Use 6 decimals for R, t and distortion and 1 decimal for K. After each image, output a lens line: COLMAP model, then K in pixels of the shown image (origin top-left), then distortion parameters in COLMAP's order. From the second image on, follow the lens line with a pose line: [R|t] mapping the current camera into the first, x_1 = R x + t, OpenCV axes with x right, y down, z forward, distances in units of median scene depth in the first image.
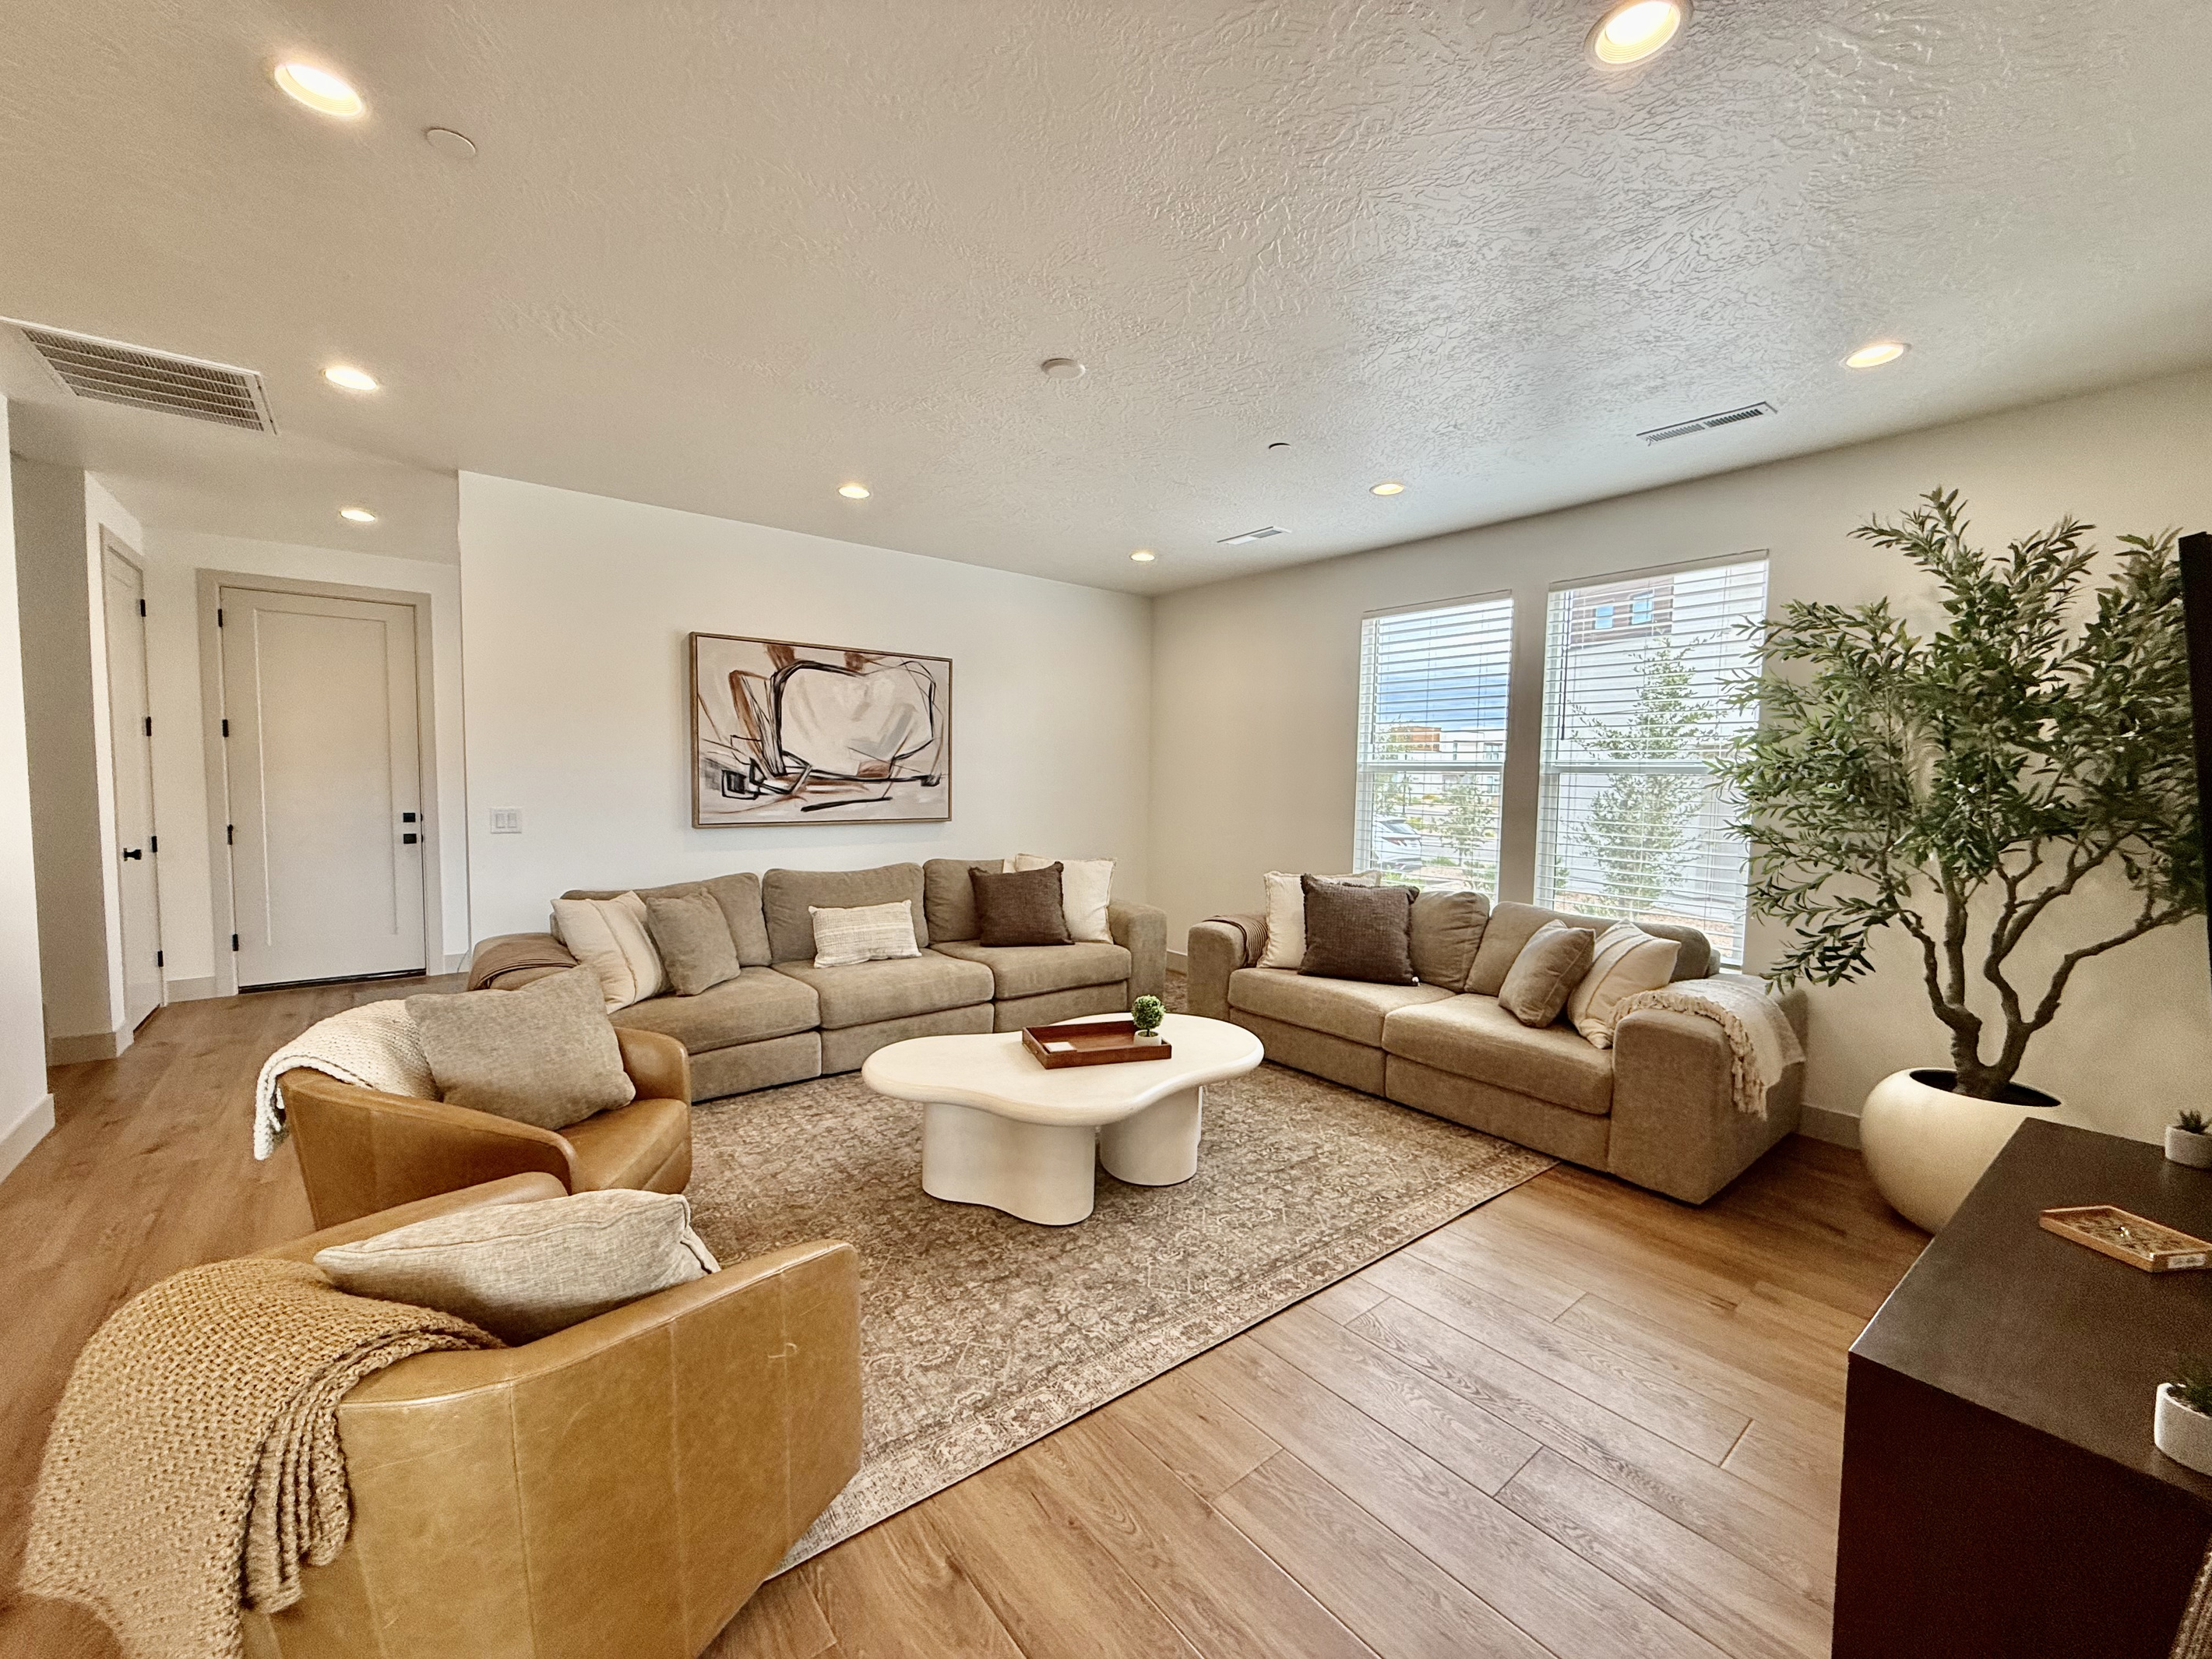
lens RADIAL K [[877.3, 0, 1097.2], [0, 877.3, 829.0], [0, 0, 1]] dist [-0.002666, -0.000144]
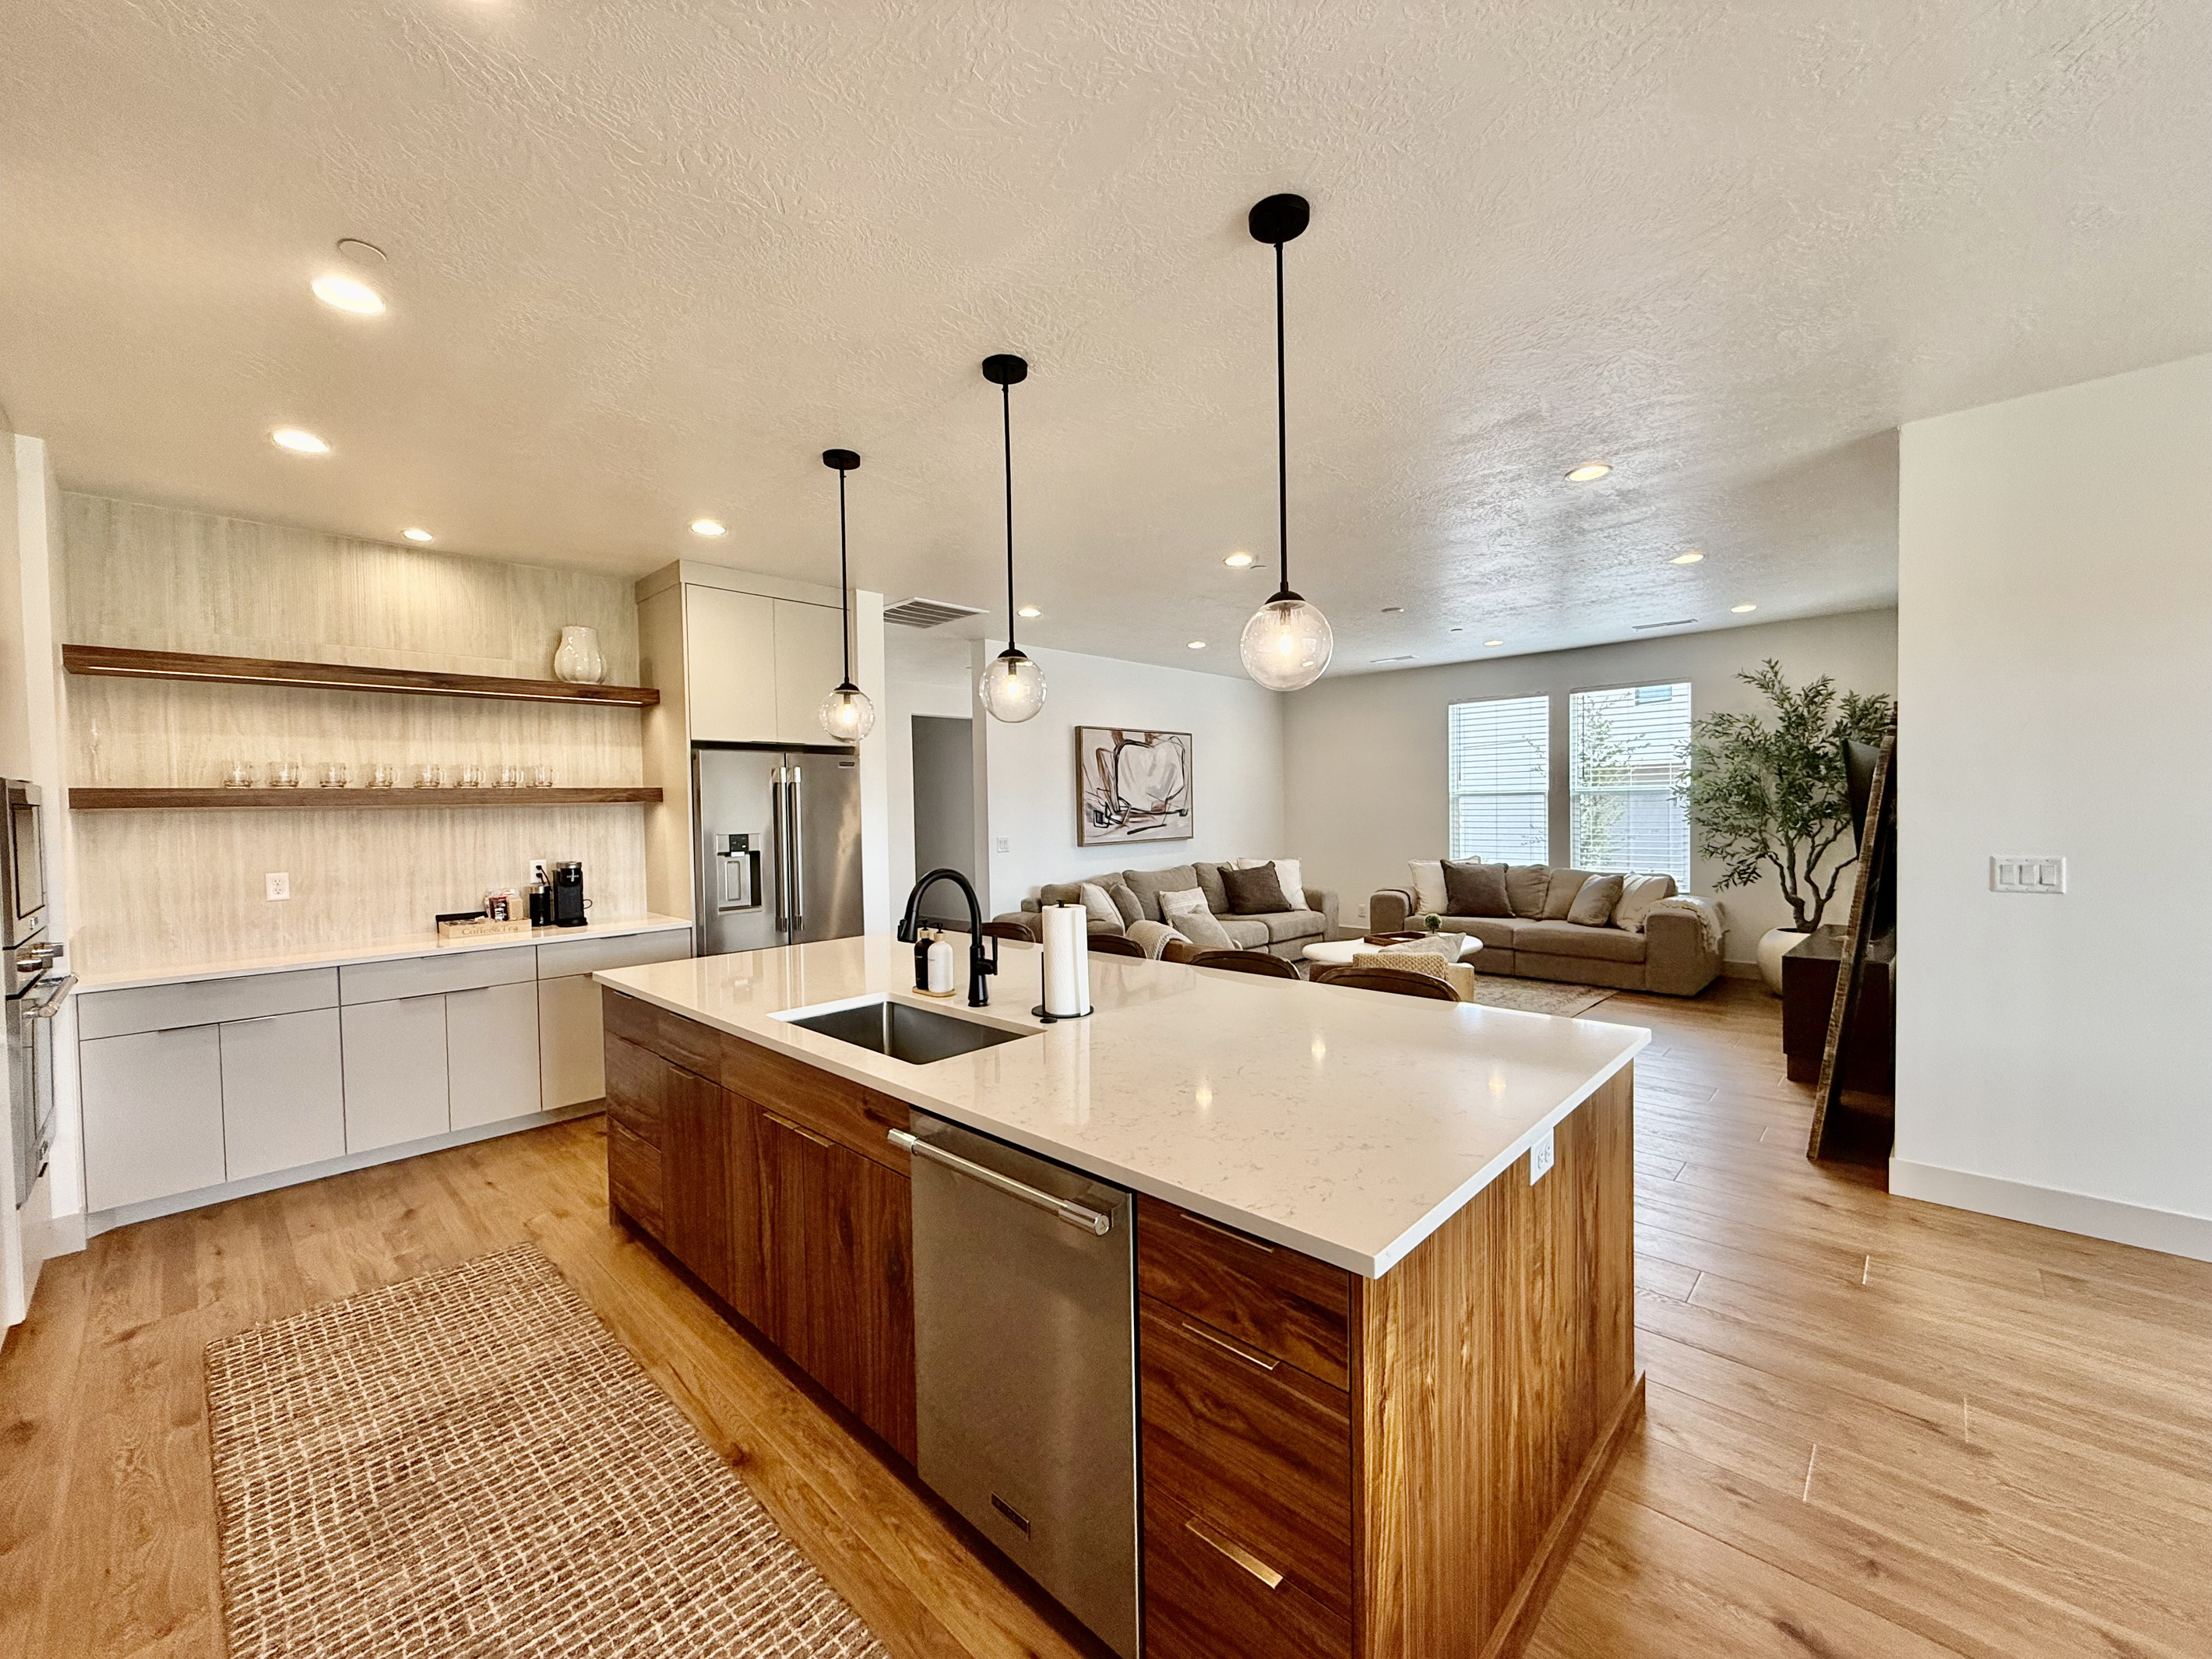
lens RADIAL K [[877.3, 0, 1097.2], [0, 877.3, 829.0], [0, 0, 1]] dist [-0.002666, -0.000144]
pose [[0.991667, -0.037896, 0.123131, -0.633844], [0.042149, 0.998595, -0.032119, 0.019923], [-0.121741, 0.037041, 0.991871, -0.606932]]
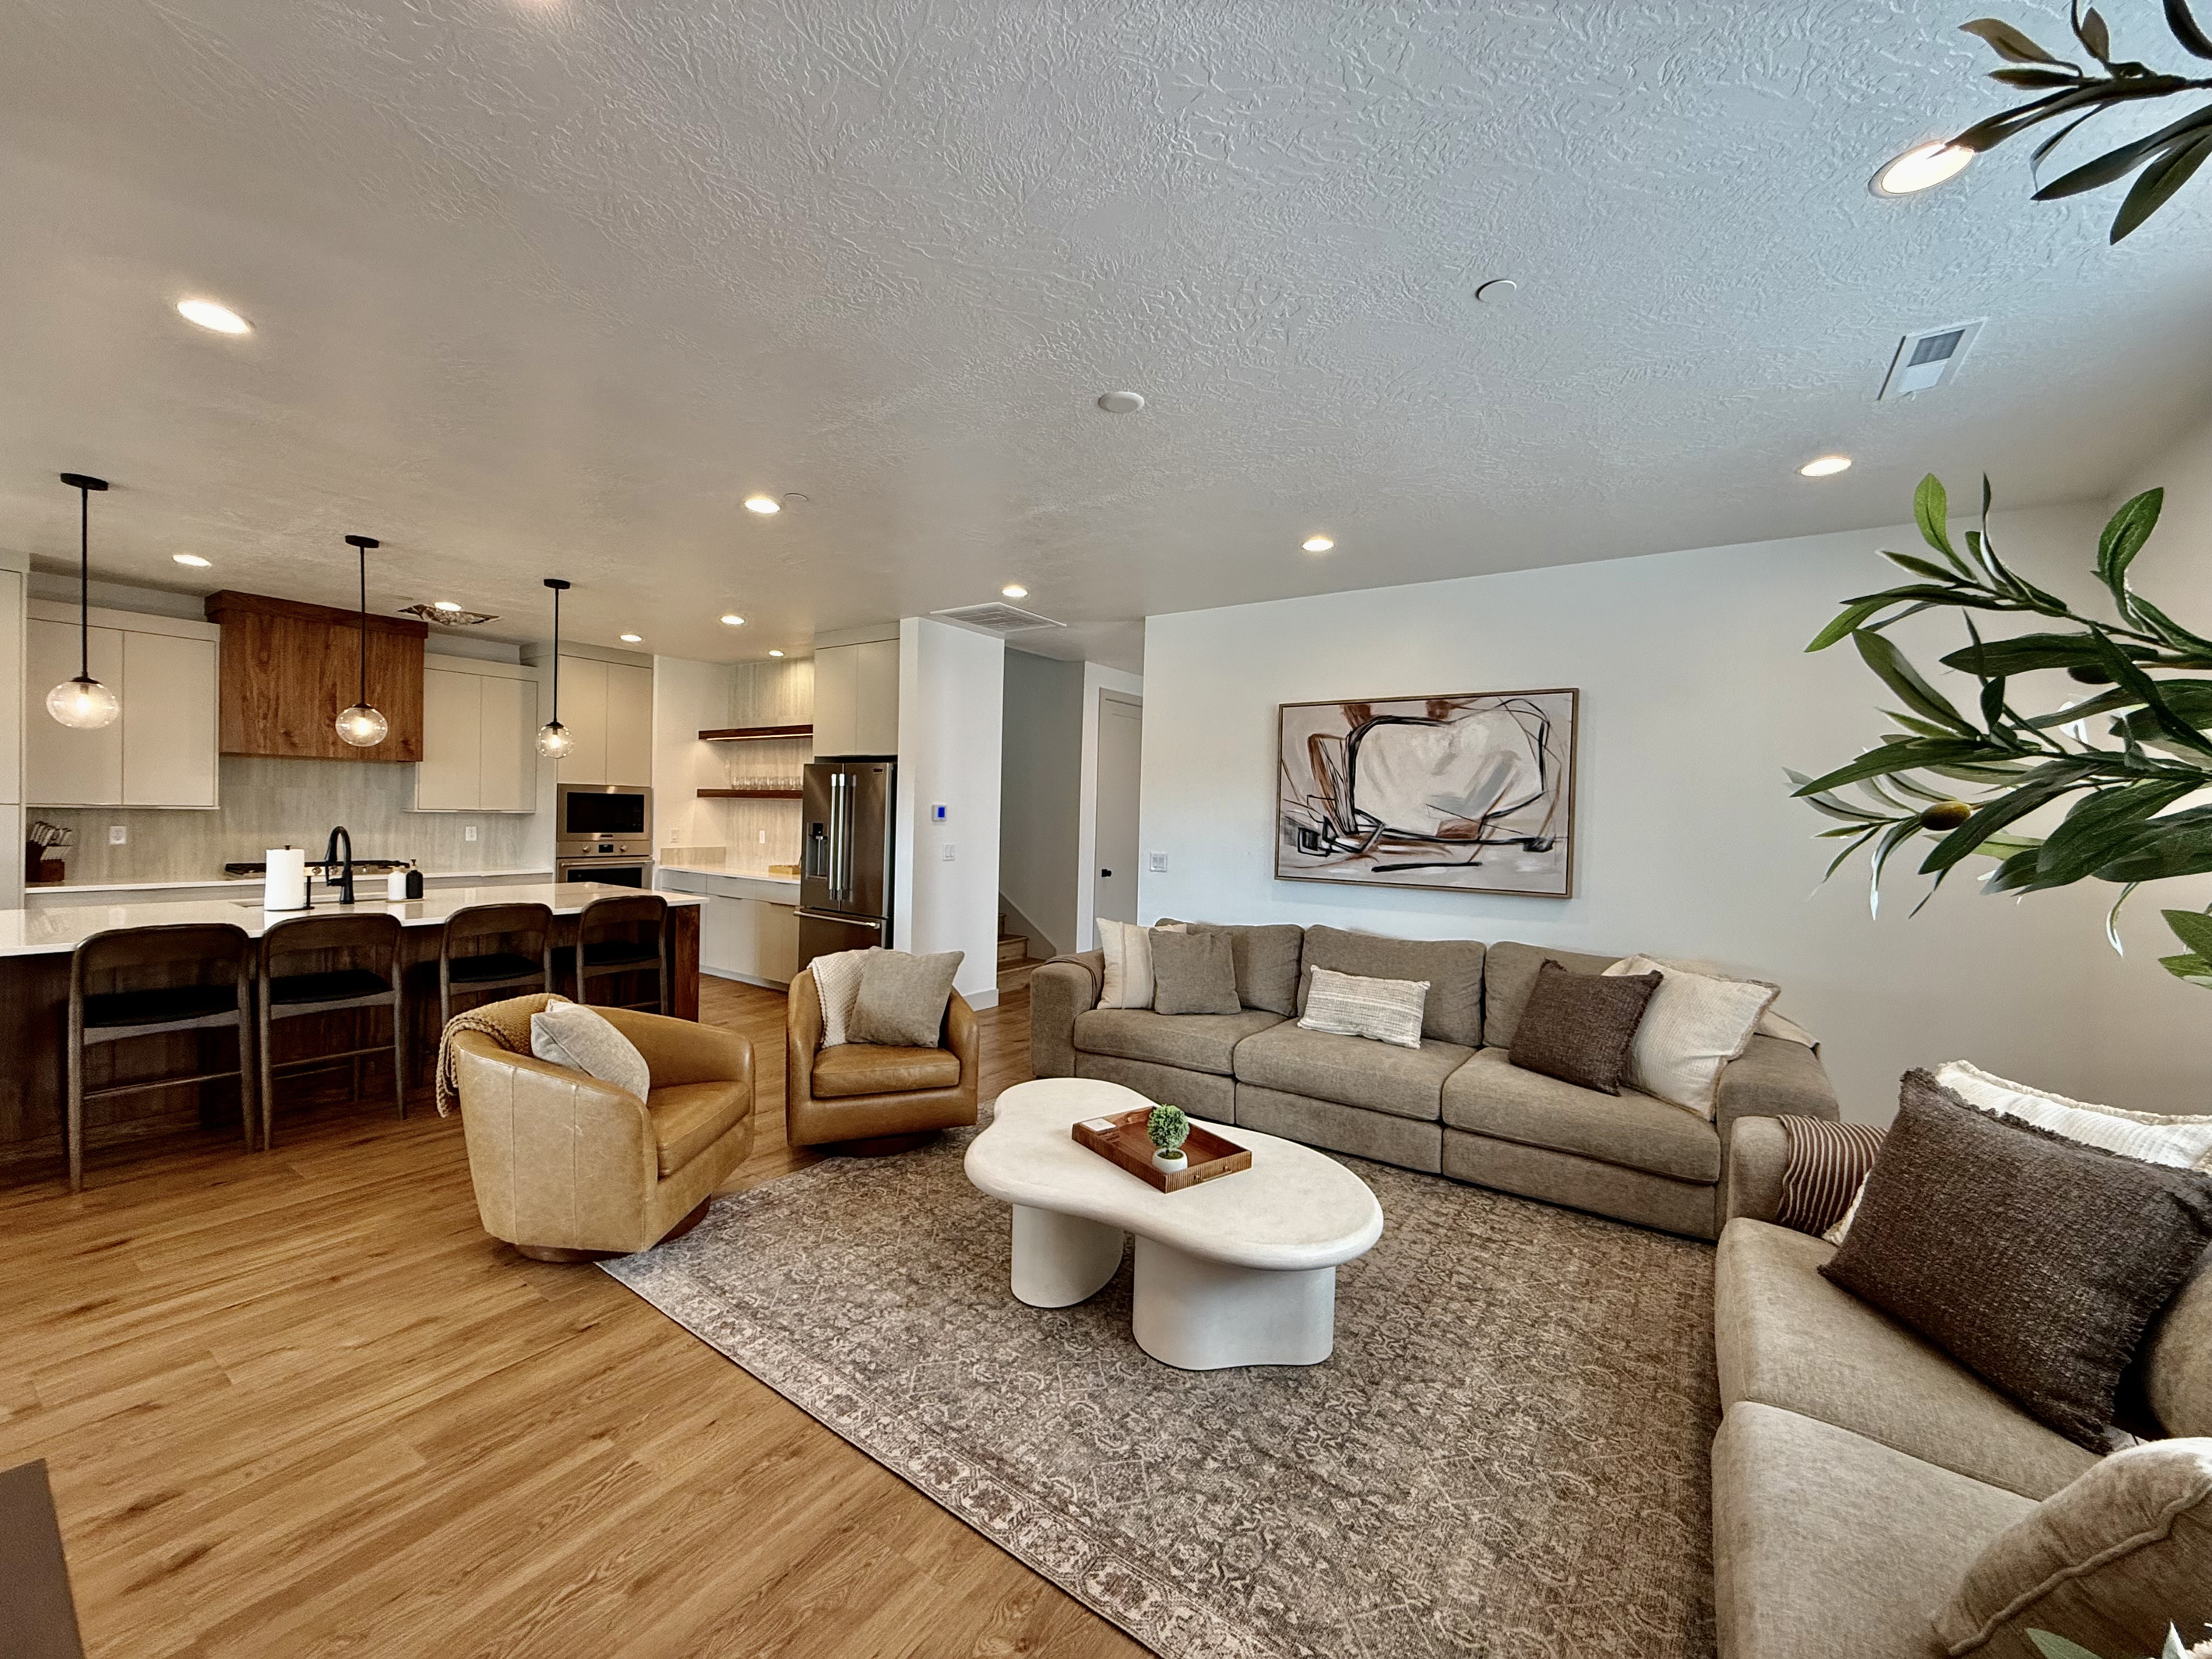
lens RADIAL K [[877.3, 0, 1097.2], [0, 877.3, 829.0], [0, 0, 1]] dist [-0.002666, -0.000144]
pose [[0.287810, 0.009383, -0.957642, 0.543716], [-0.081234, 0.996587, -0.014650, -0.030049], [0.954236, 0.082010, 0.287590, 0.463640]]
